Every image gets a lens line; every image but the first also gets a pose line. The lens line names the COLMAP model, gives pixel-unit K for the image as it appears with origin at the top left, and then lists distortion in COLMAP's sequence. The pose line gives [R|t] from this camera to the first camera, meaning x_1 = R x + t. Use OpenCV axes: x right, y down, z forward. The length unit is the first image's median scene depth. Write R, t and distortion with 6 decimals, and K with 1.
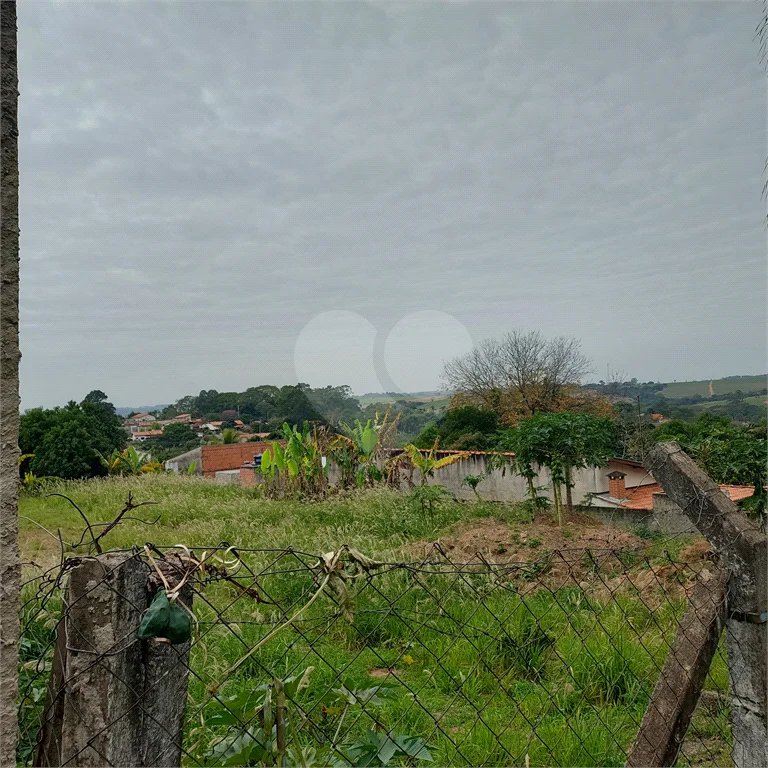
lens RADIAL K [[736.9, 0, 382.4], [0, 736.9, 396.3], [0, 0, 1]] dist [0.118223, -0.154640]
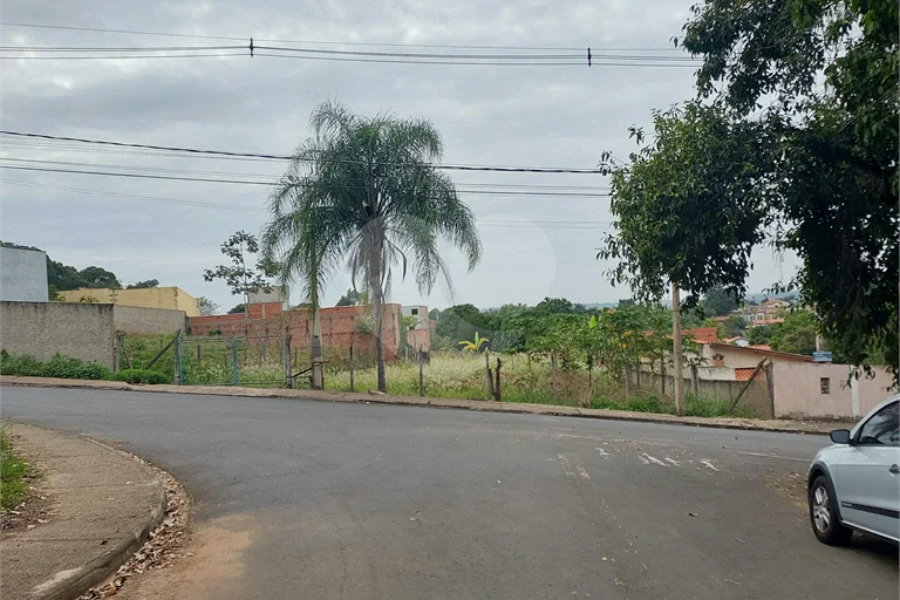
lens RADIAL K [[869.2, 0, 450.8], [0, 869.2, 324.3], [0, 0, 1]] dist [0.132597, -0.224143]
pose [[0.741550, 0.005107, -0.670878, 0.555587], [0.031052, 0.998638, 0.041925, -0.017740], [0.670178, -0.051922, 0.740382, -0.264483]]
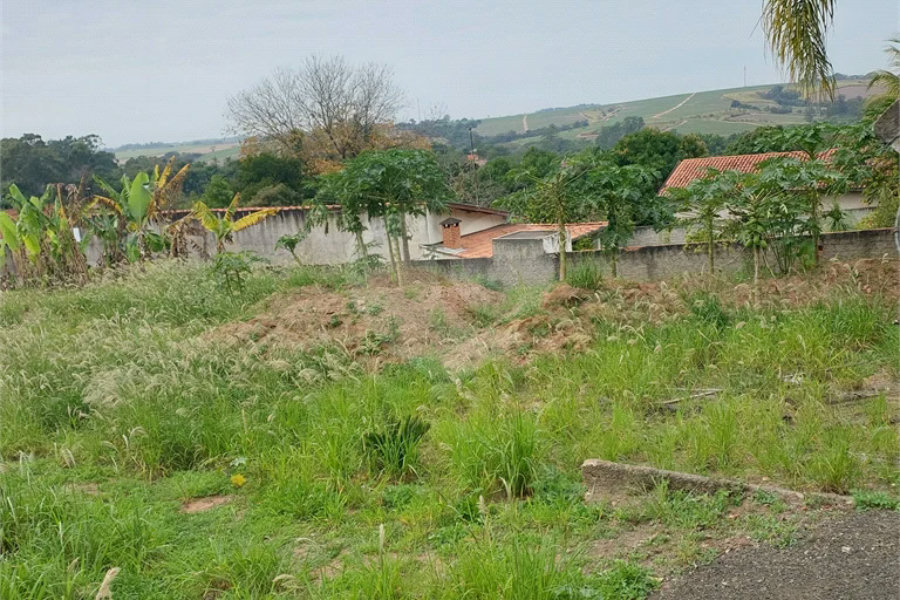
lens RADIAL K [[852.4, 0, 454.4], [0, 852.4, 299.8], [0, 0, 1]] dist [0.136138, -0.189112]
pose [[0.942525, -0.102328, 0.318082, -0.004451], [0.043527, 0.981441, 0.186758, 0.005411], [-0.331290, -0.162179, 0.929486, 0.036527]]
